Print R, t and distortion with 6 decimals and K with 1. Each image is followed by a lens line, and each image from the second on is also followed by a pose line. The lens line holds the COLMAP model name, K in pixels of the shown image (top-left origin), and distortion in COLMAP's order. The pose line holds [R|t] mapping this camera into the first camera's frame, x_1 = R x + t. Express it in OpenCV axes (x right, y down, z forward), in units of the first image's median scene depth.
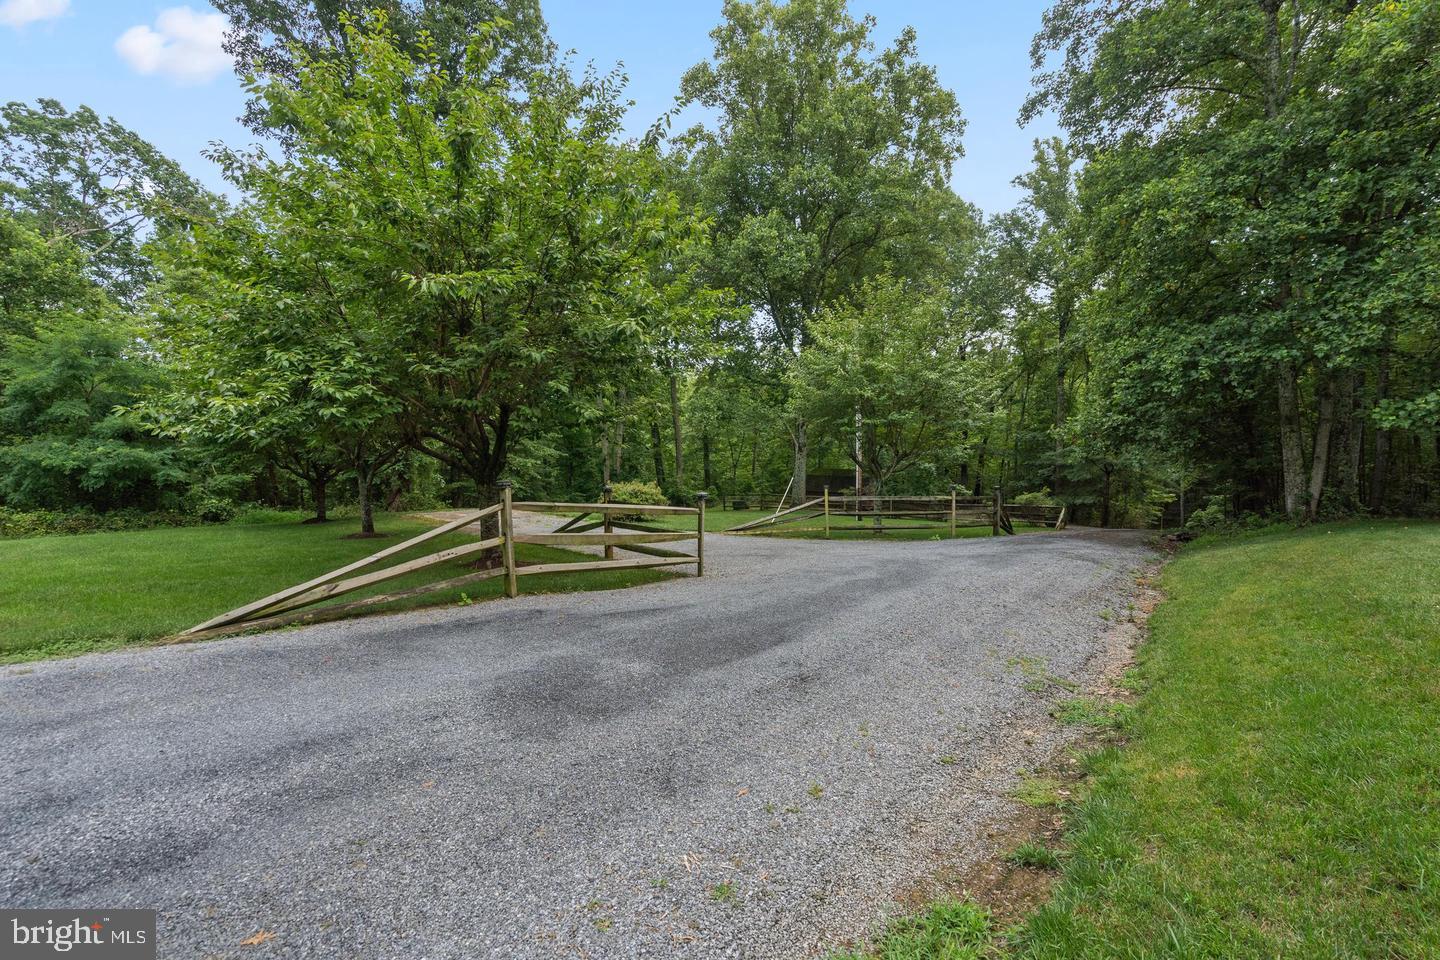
lens RADIAL K [[648.4, 0, 720.0], [0, 648.4, 480.0], [0, 0, 1]] dist [0.001172, 0.000774]
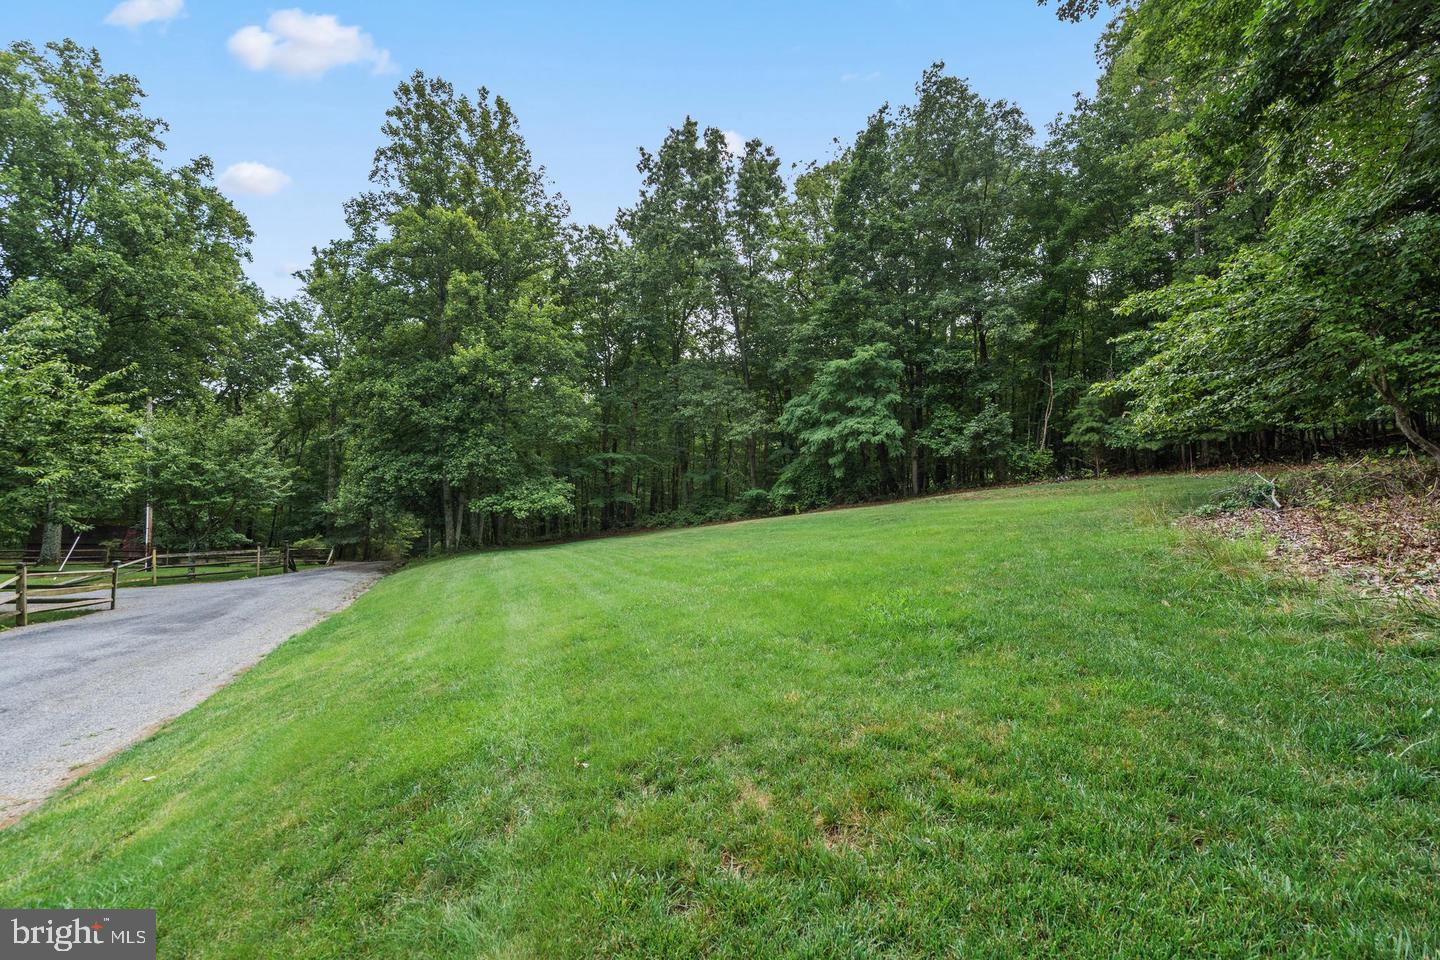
lens RADIAL K [[648.9, 0, 716.8], [0, 648.9, 484.3], [0, 0, 1]] dist [-0.005643, 0.002526]
pose [[0.524032, 0.029597, 0.851184, -0.385478], [0.008623, 0.999160, -0.040051, -0.059448], [-0.851655, 0.028328, 0.523337, -0.744431]]
